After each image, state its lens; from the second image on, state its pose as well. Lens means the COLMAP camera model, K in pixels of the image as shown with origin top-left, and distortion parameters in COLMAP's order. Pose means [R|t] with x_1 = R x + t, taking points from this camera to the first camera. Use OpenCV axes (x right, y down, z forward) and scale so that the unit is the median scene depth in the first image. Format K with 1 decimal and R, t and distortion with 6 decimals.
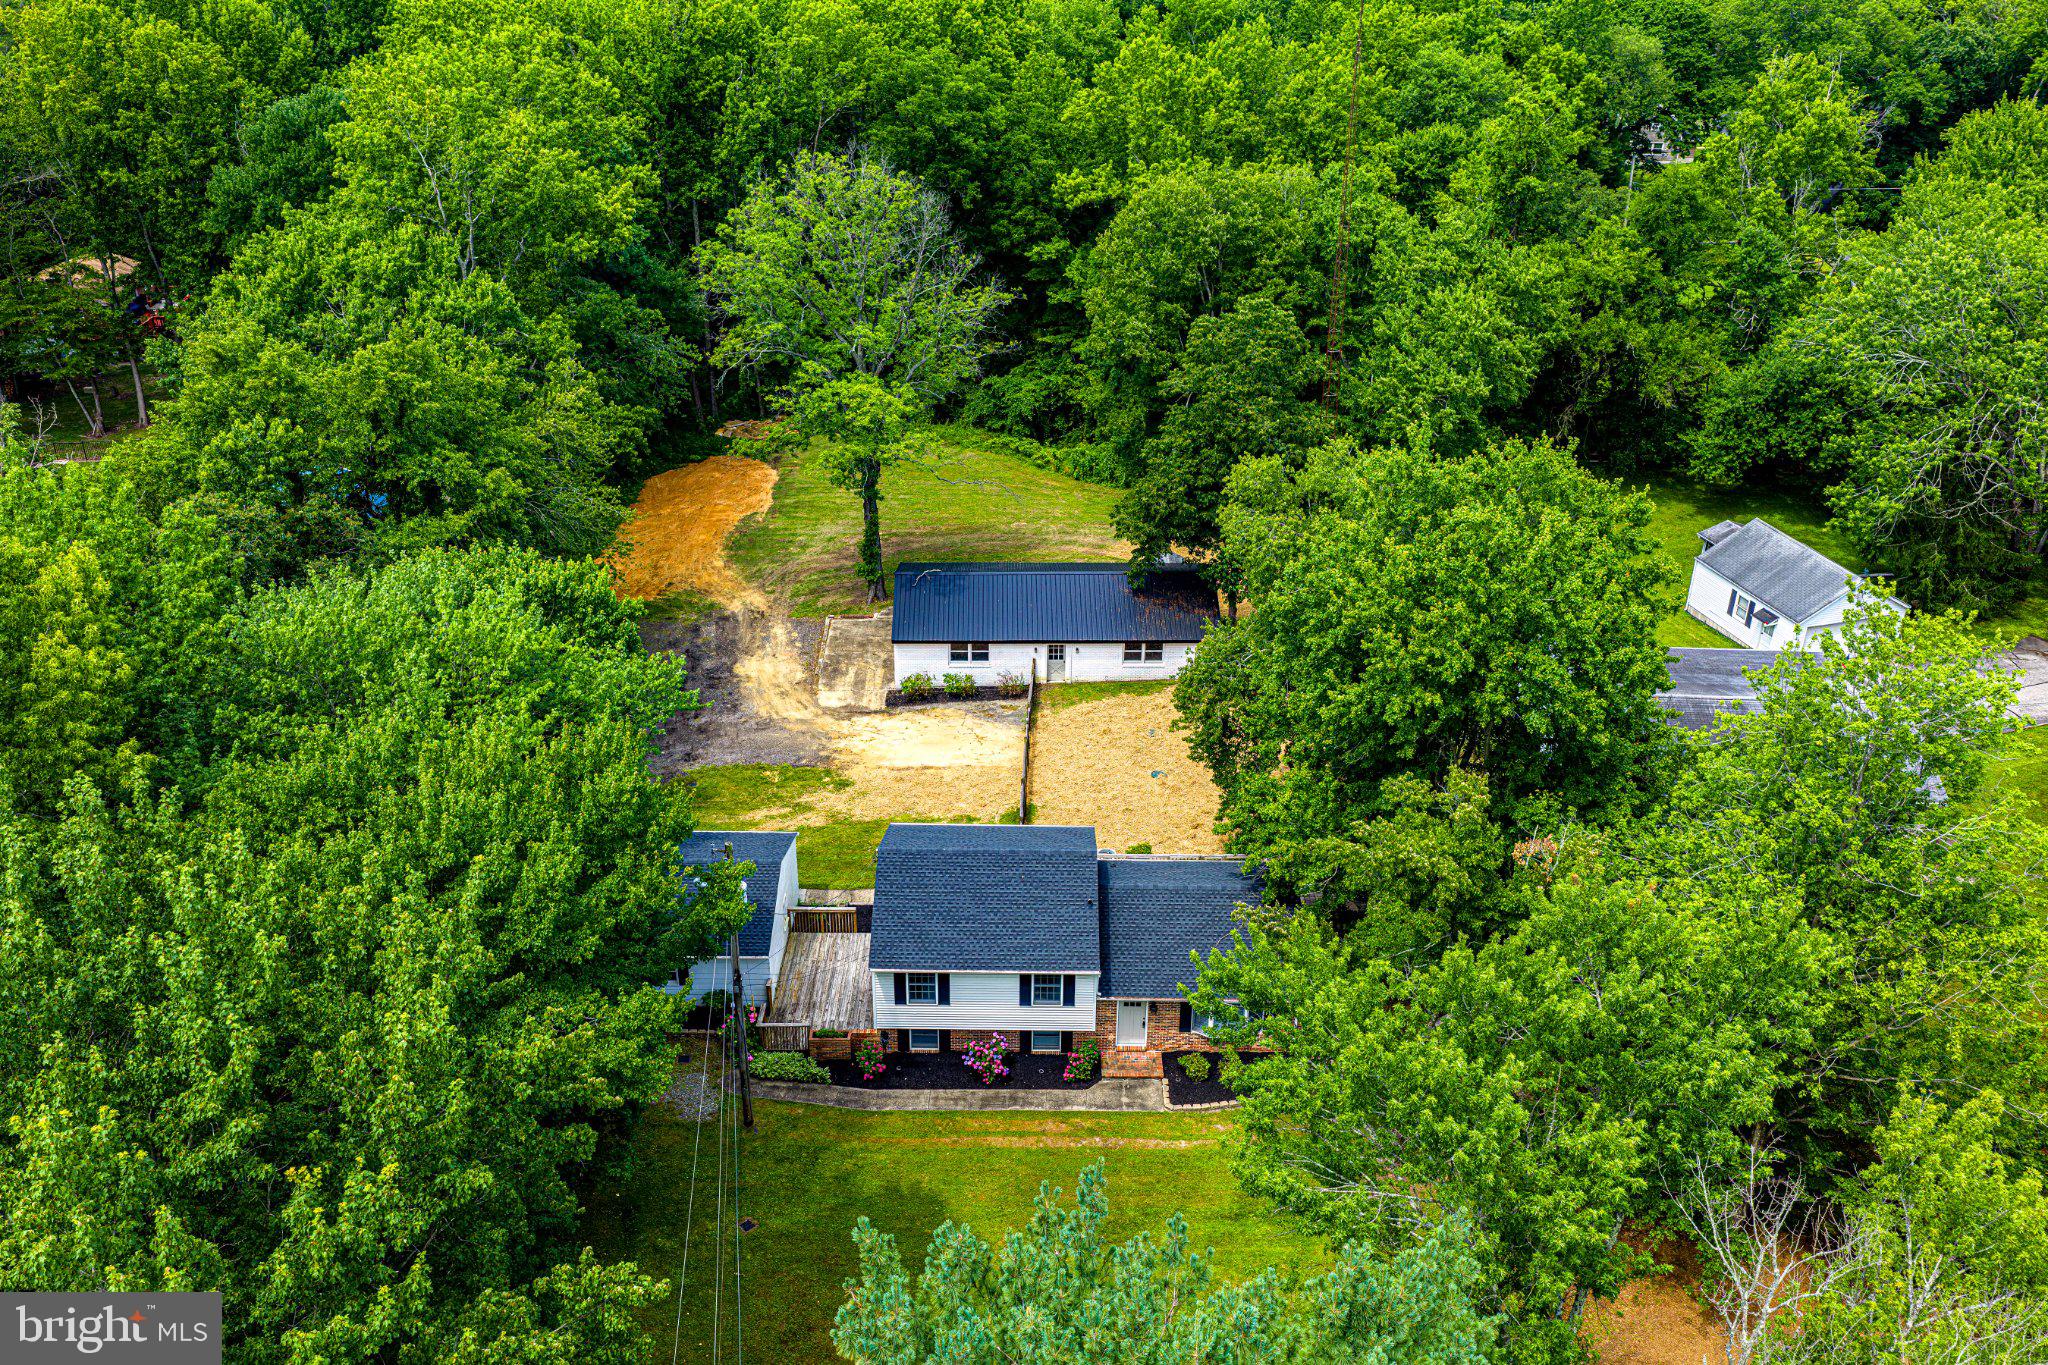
lens RADIAL K [[1708.2, 0, 1010.5], [0, 1708.2, 671.2], [0, 0, 1]] dist [0.005133, -0.000389]
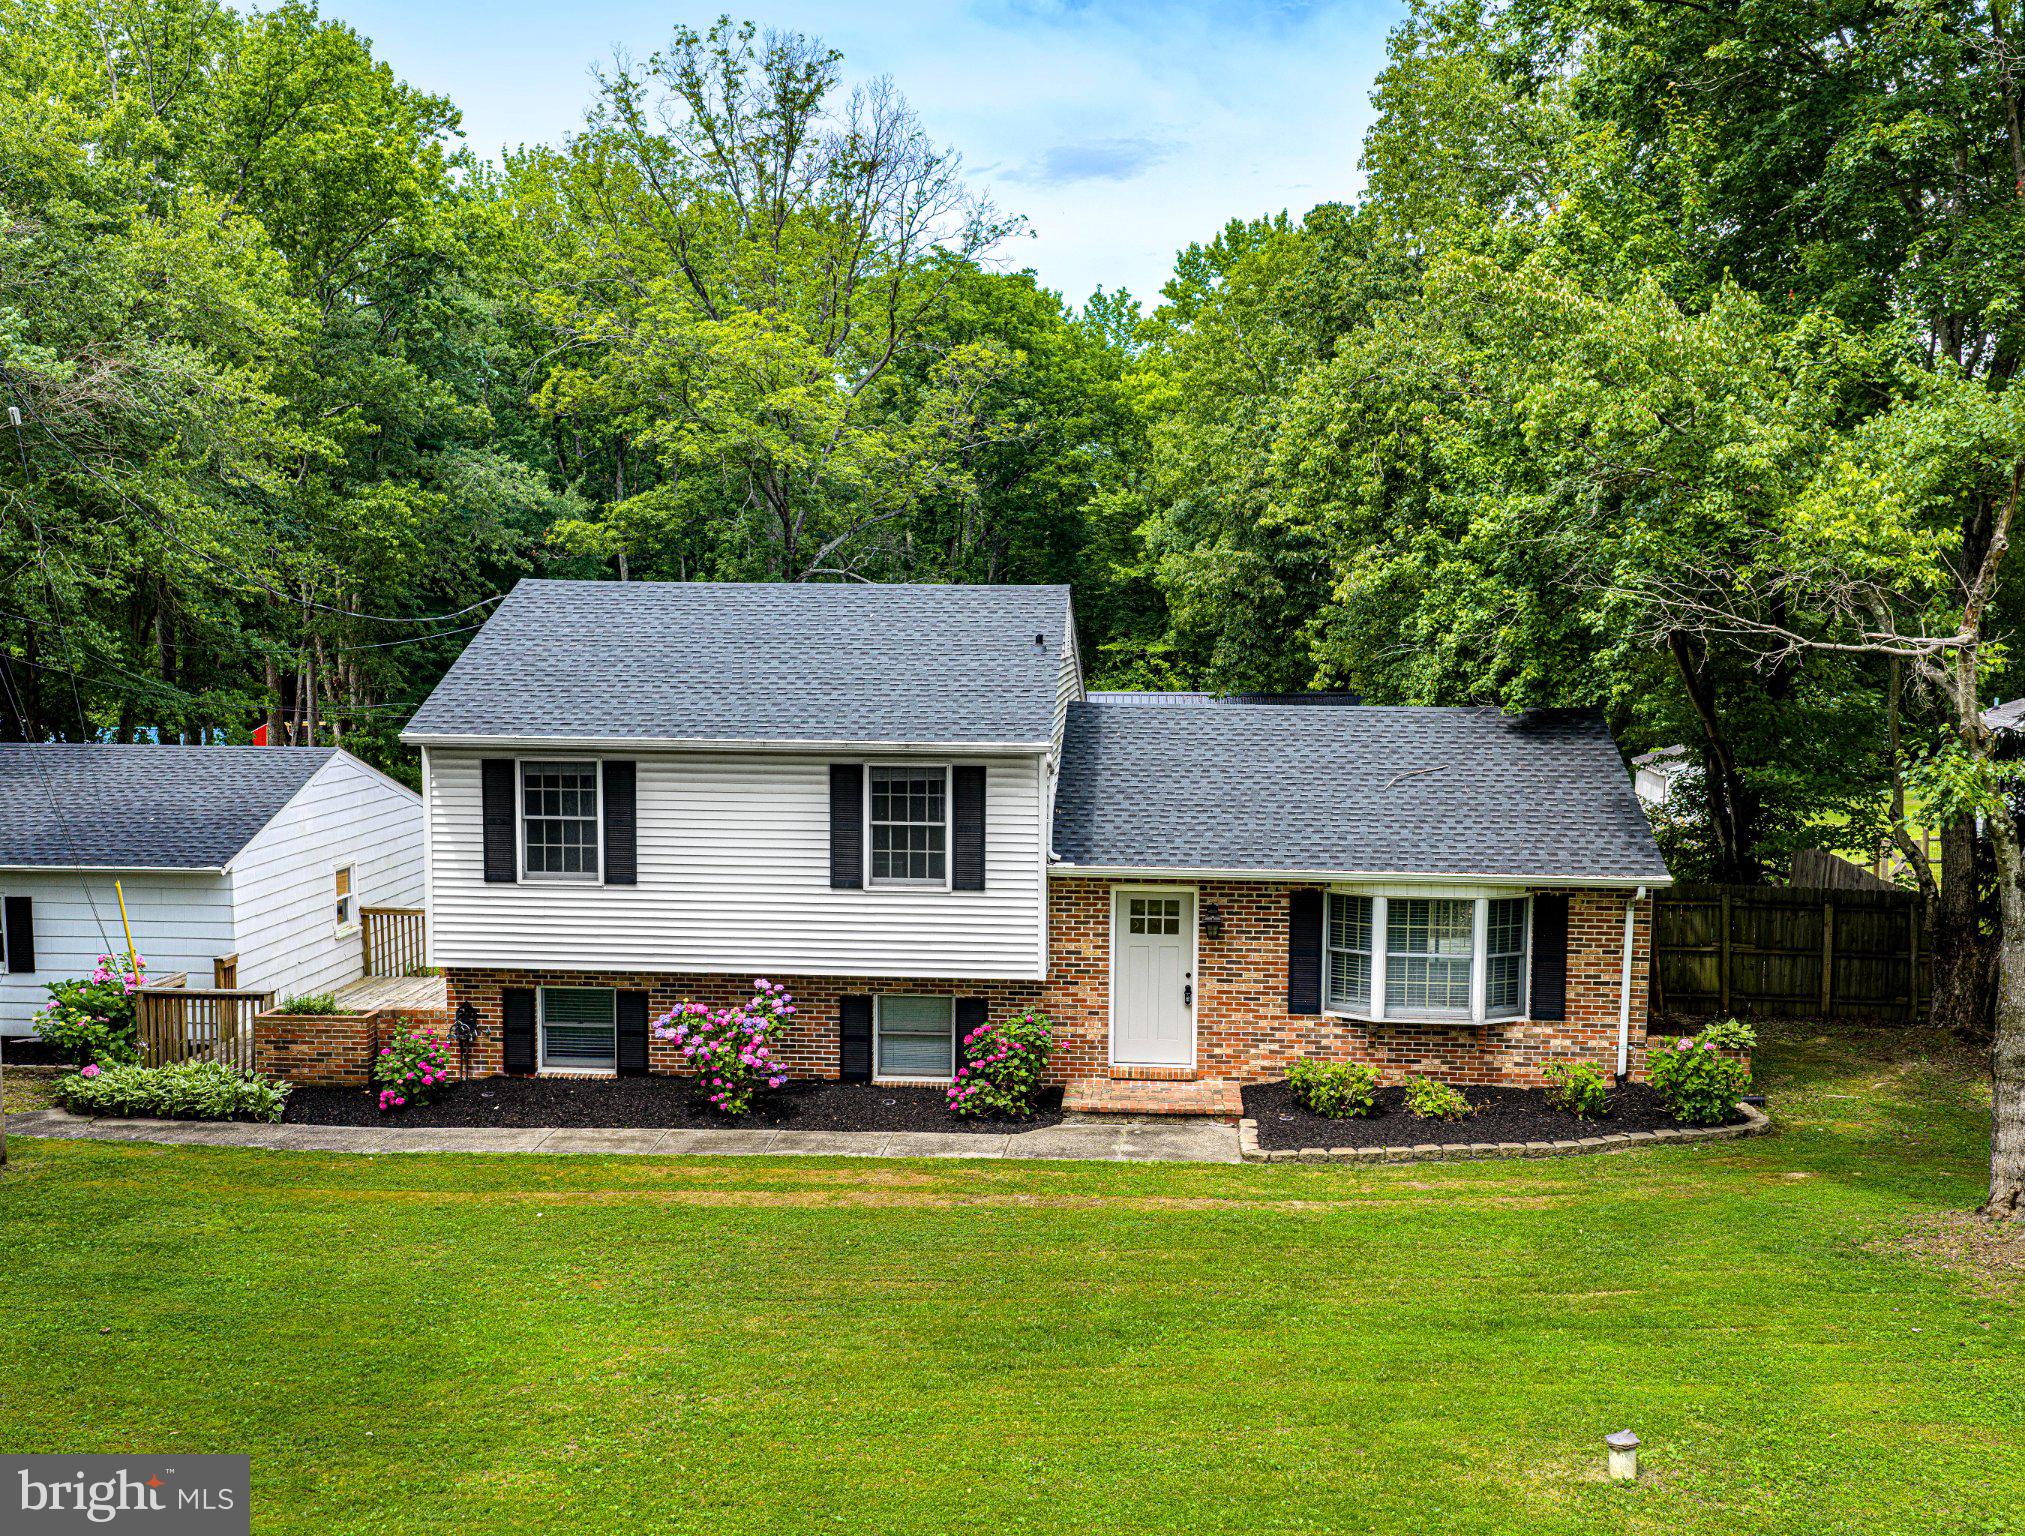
lens RADIAL K [[1919.4, 0, 1020.7], [0, 1919.4, 776.2], [0, 0, 1]] dist [-0.011933, 0.000000]
pose [[0.998833, 0.011864, -0.046818, 0.043033], [-0.028343, 0.928876, -0.369305, 0.218691], [0.039107, 0.370201, 0.928128, 0.427214]]
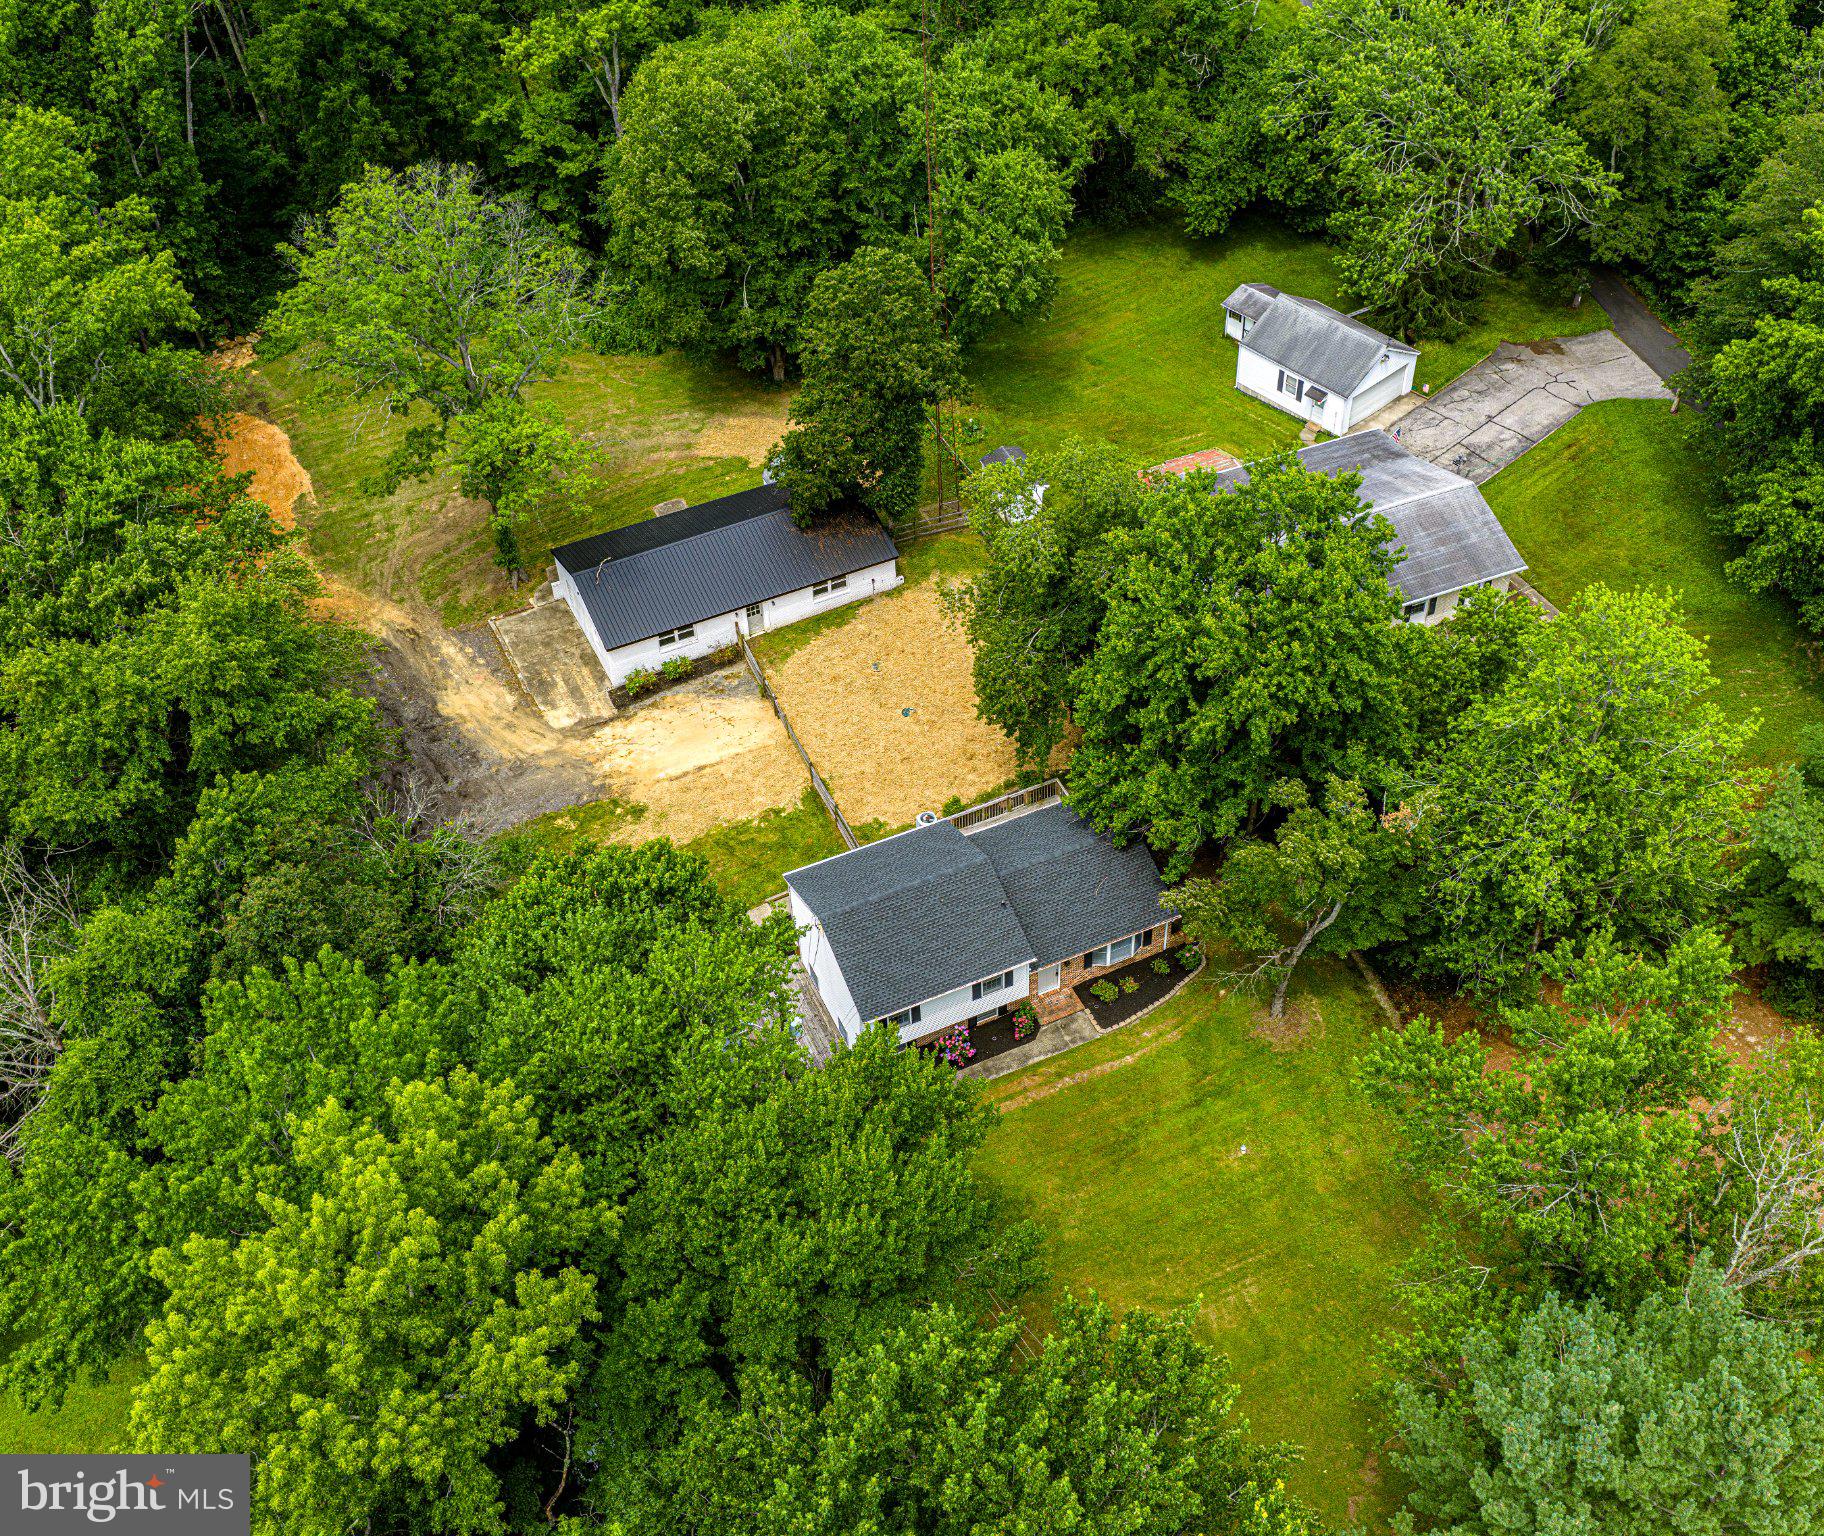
lens RADIAL K [[1932.1, 0, 918.5], [0, 1932.1, 767.9], [0, 0, 1]] dist [0.030852, 0.000000]
pose [[0.902893, -0.322221, 0.284531, -0.252812], [0.229209, 0.920837, 0.315472, -0.275221], [-0.363659, -0.219620, 0.905273, -0.136718]]
